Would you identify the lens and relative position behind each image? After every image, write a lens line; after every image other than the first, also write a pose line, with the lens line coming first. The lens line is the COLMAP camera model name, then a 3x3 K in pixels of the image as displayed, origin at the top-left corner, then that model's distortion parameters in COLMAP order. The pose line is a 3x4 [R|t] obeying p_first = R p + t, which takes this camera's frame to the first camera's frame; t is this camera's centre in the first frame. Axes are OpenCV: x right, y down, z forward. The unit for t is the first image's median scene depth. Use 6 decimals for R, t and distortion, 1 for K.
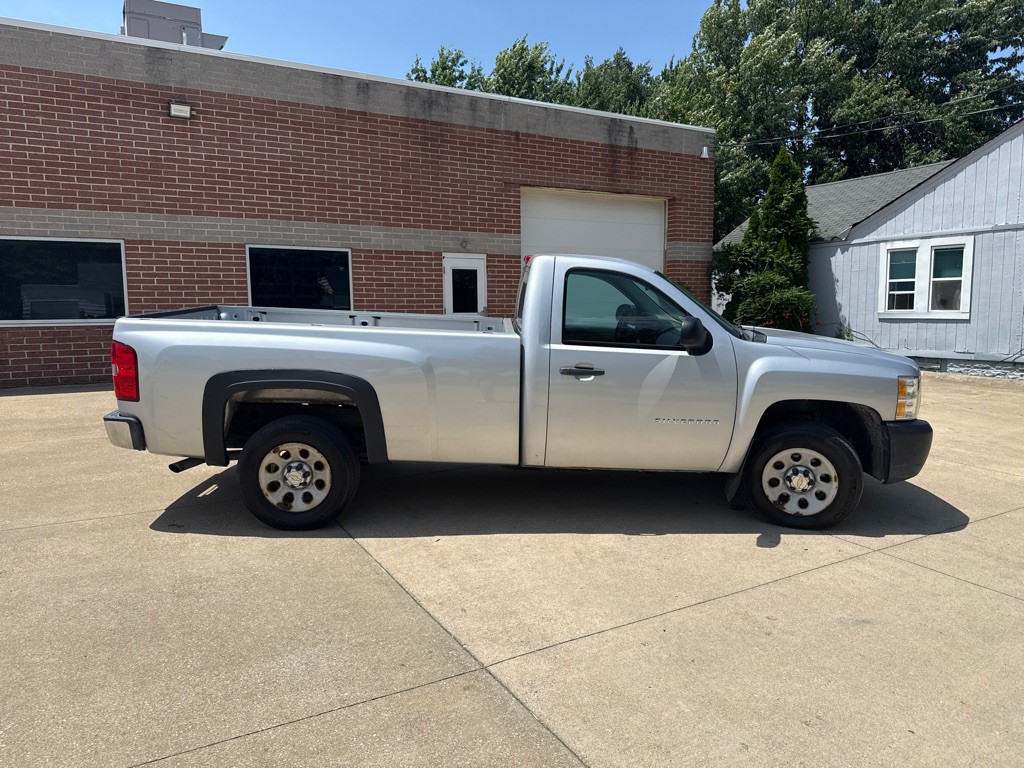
lens RADIAL K [[694.7, 0, 509.4], [0, 694.7, 400.5], [0, 0, 1]] dist [0.076956, -0.115688]
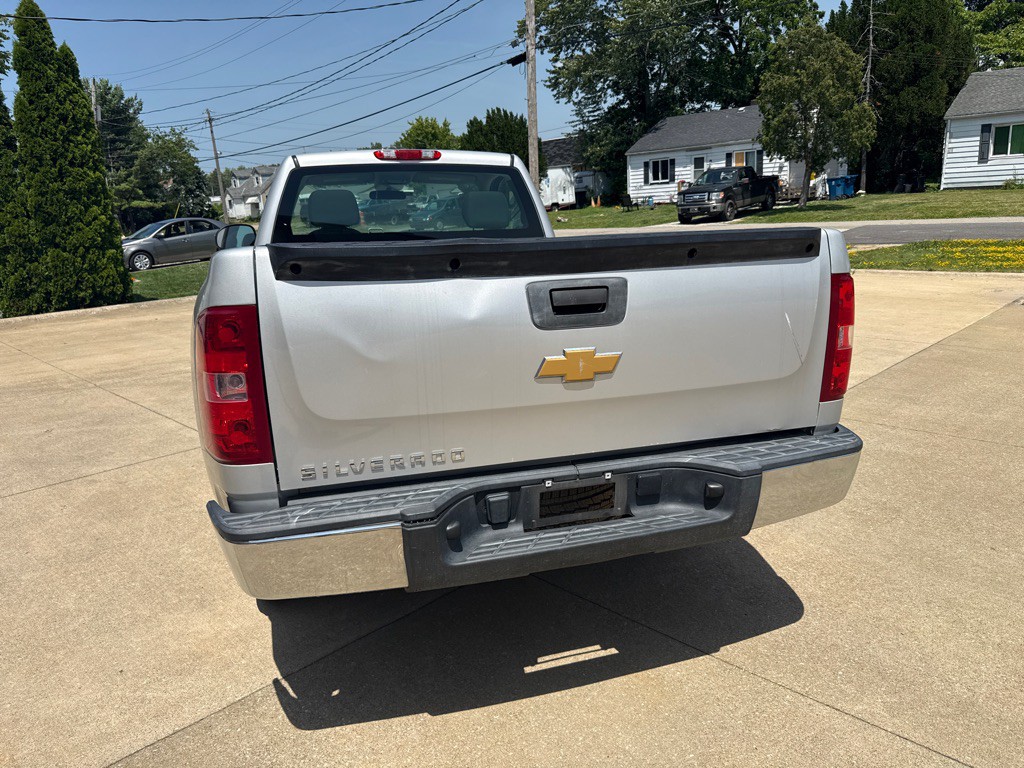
lens RADIAL K [[698.7, 0, 512.0], [0, 698.7, 384.0], [0, 0, 1]] dist [0.018953, -0.022369]
pose [[-0.248488, -0.225884, 0.941929, -0.285534], [0.191784, 0.941705, 0.276424, -0.055669], [-0.949459, 0.249335, -0.190682, 0.390358]]
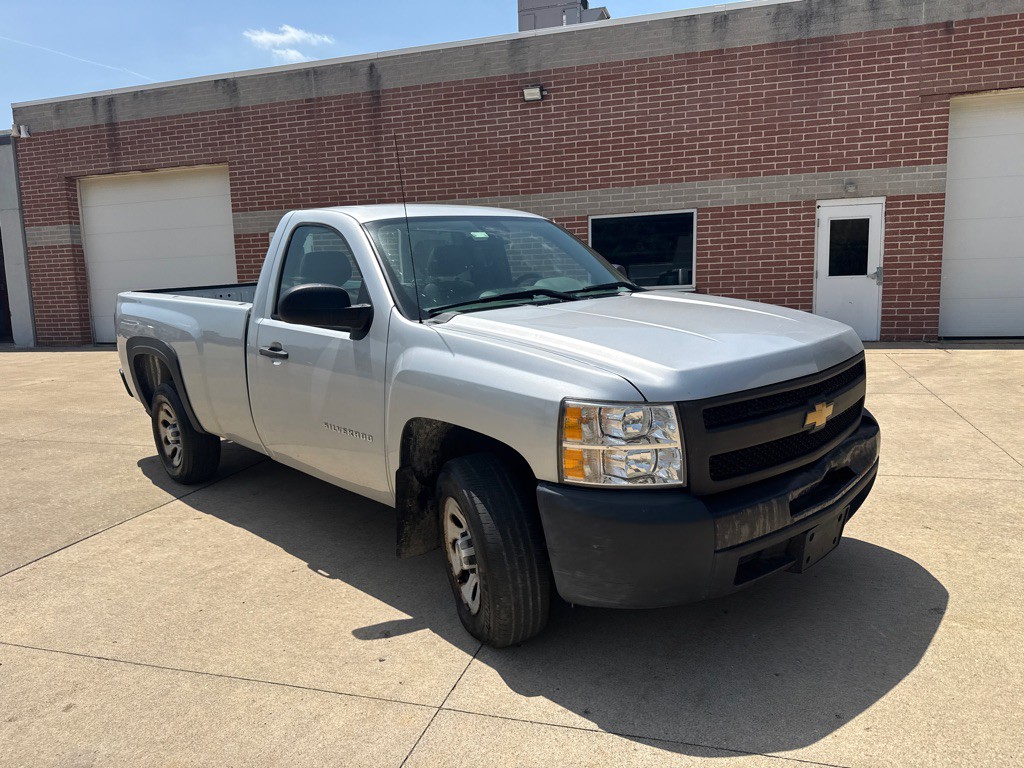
lens RADIAL K [[716.3, 0, 521.9], [0, 716.3, 388.1], [0, 0, 1]] dist [0.014215, -0.034134]
pose [[0.688384, 0.088490, -0.719928, 0.270008], [-0.070462, 0.995994, 0.055048, -0.019981], [0.721916, 0.012833, 0.691862, 0.187154]]
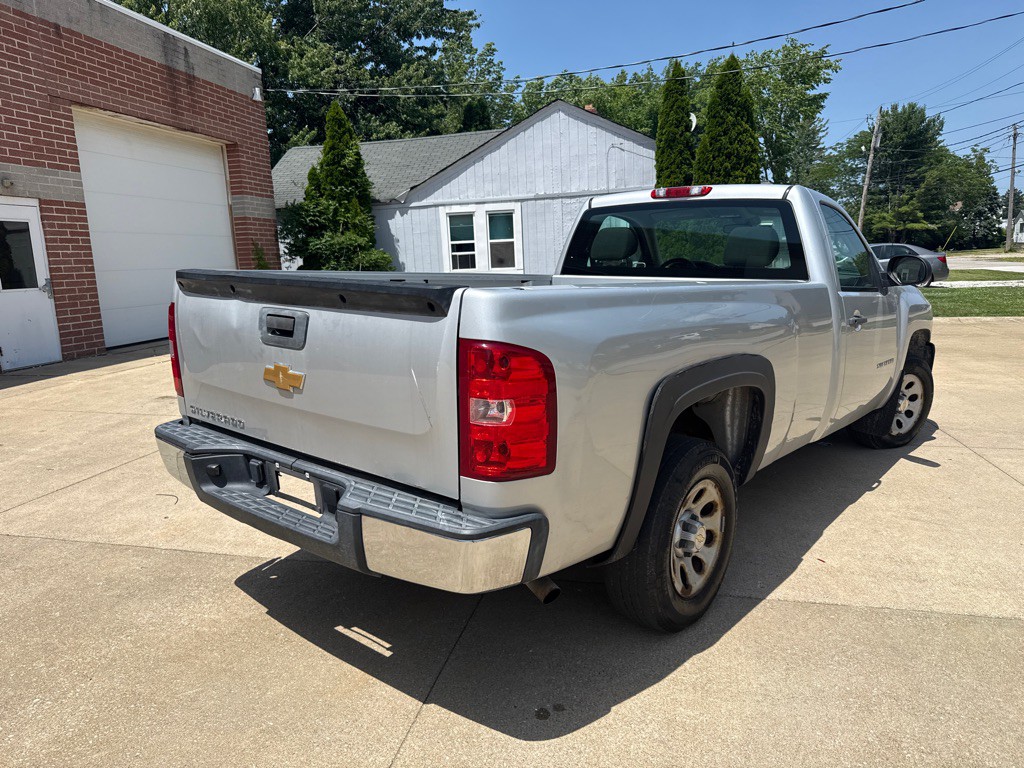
lens RADIAL K [[716.3, 0, 521.9], [0, 716.3, 388.1], [0, 0, 1]] dist [0.014215, -0.034134]
pose [[0.660511, -0.149100, 0.735863, -0.255554], [0.132577, 0.987845, 0.081155, -0.026550], [-0.739019, 0.043954, 0.672249, 0.209711]]
